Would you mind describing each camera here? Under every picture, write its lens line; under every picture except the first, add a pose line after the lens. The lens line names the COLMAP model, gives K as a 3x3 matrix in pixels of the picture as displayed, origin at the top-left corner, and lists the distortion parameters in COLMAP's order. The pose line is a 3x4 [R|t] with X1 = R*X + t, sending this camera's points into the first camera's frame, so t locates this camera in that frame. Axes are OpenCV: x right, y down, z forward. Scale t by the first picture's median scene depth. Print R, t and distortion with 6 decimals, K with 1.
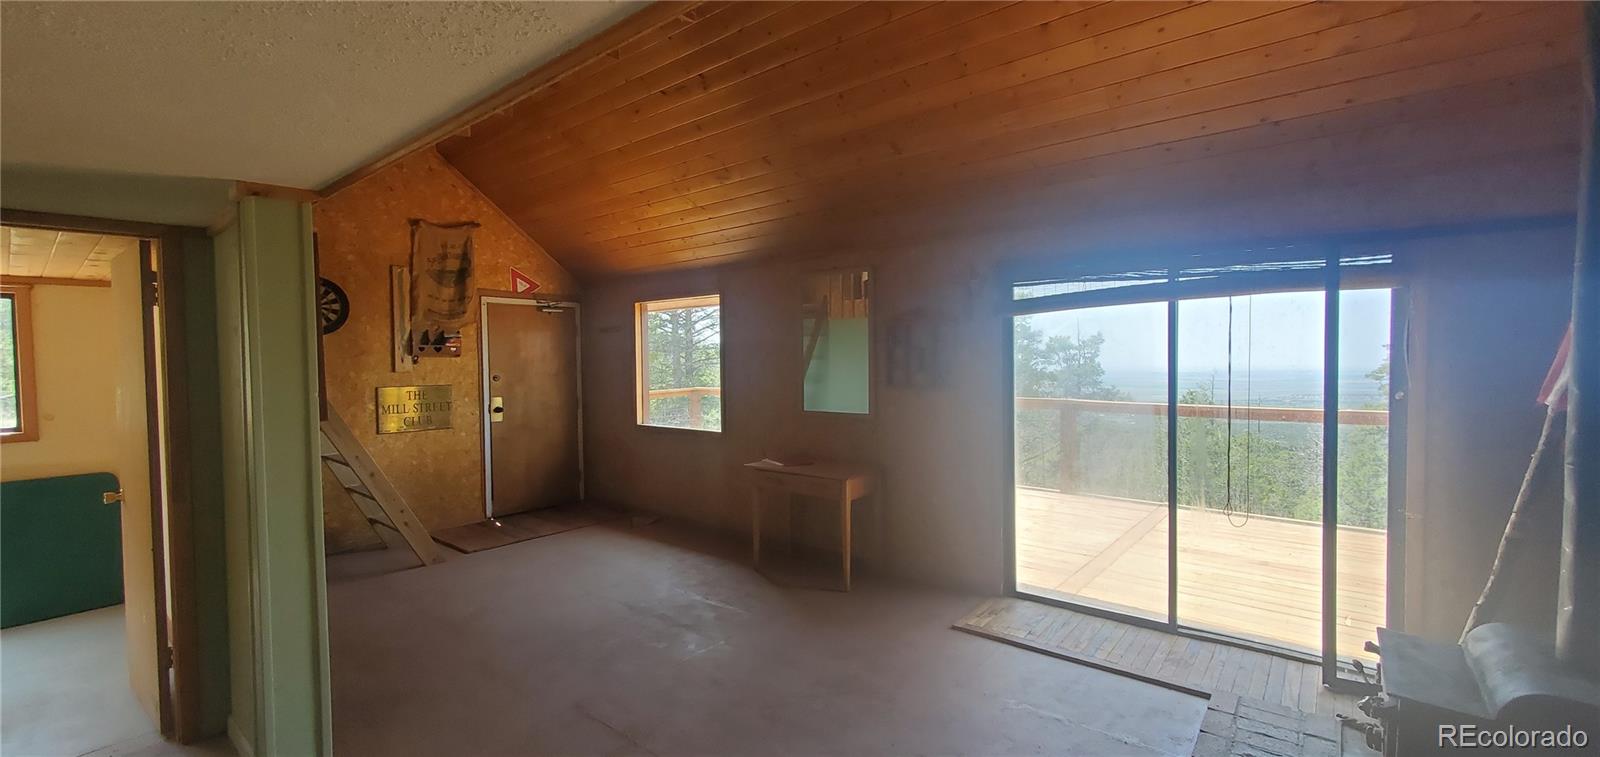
lens RADIAL K [[652.1, 0, 806.9], [0, 652.1, 379.4], [0, 0, 1]] dist [0.003809, -0.001083]
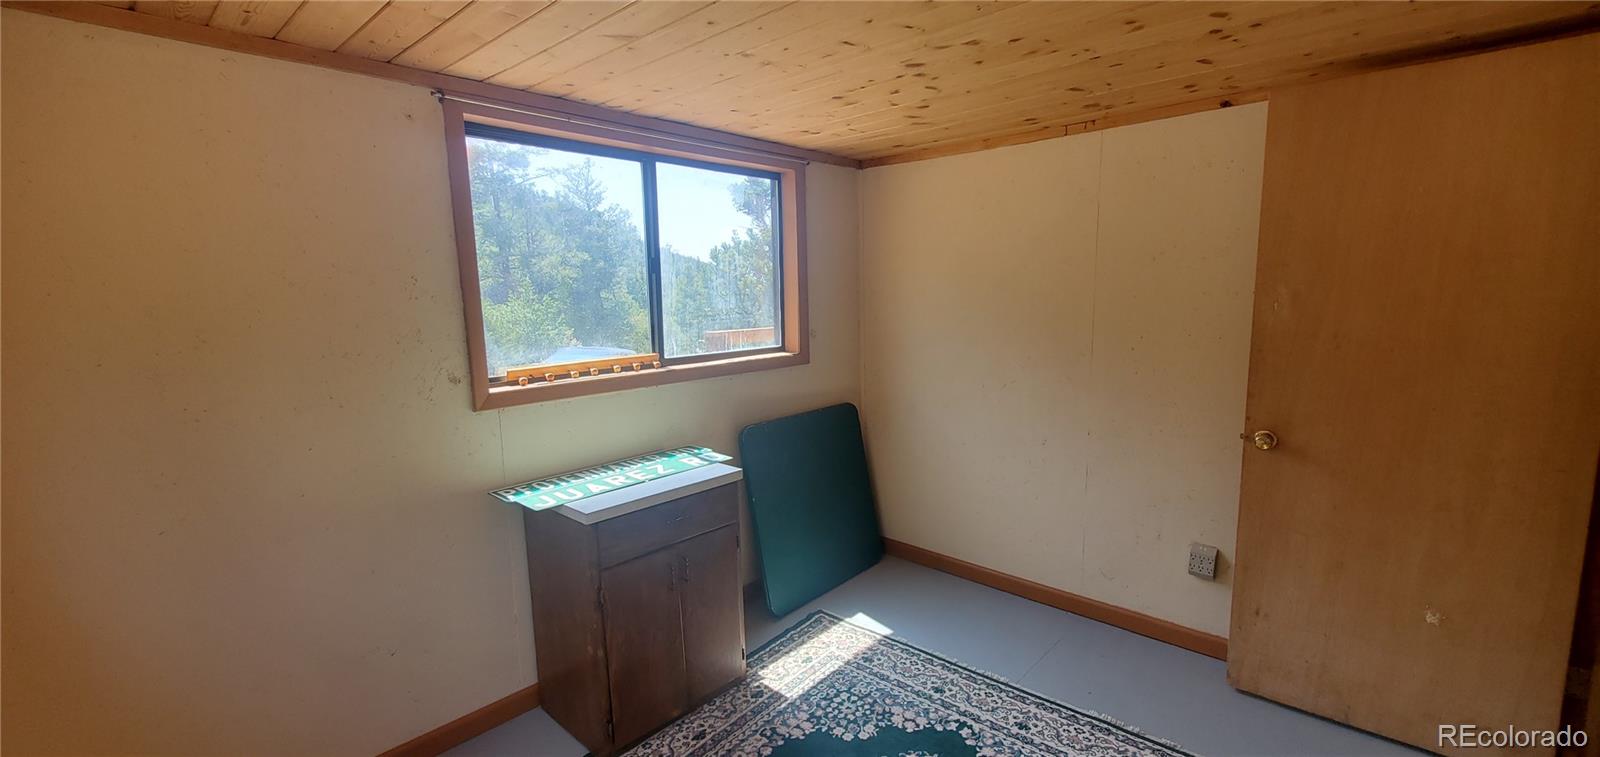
lens RADIAL K [[652.1, 0, 801.8], [0, 652.1, 380.9], [0, 0, 1]] dist [0.003809, -0.001083]
pose [[0.997407, 0.004986, -0.071795, -0.819041], [0.003762, 0.992621, 0.121198, 0.014565], [0.071870, -0.121154, 0.990028, 0.144737]]
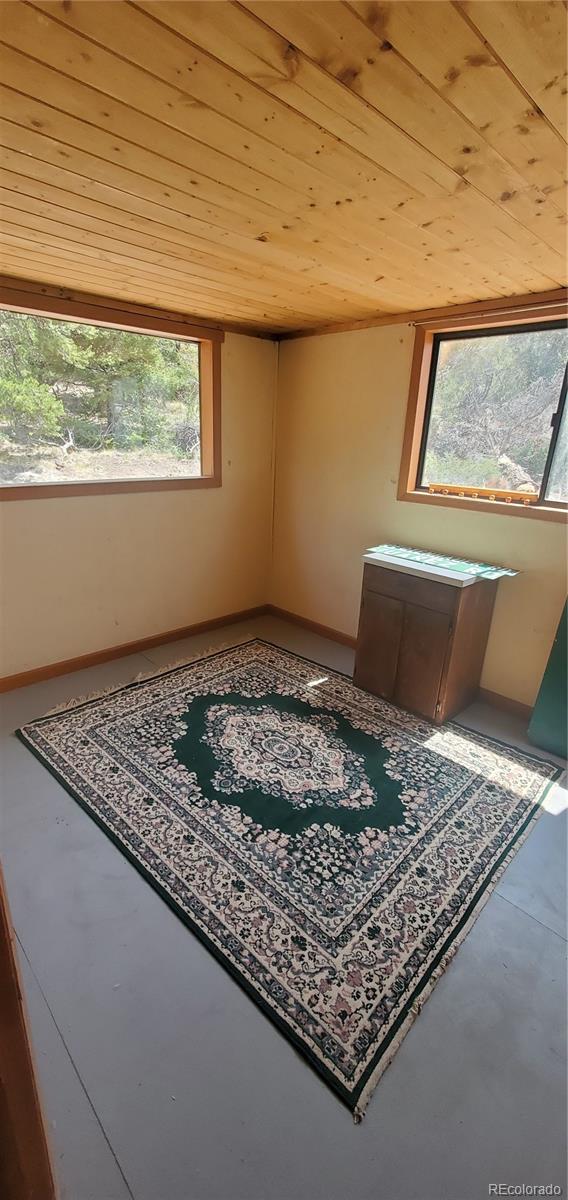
lens RADIAL K [[489.1, 0, 279.5], [0, 489.1, 598.9], [0, 0, 1]] dist [0.003809, -0.001083]
pose [[-0.131132, 0.327507, -0.935705, -0.472864], [-0.063746, 0.939116, 0.337634, 0.005410], [0.989313, 0.103922, -0.102271, 0.436580]]
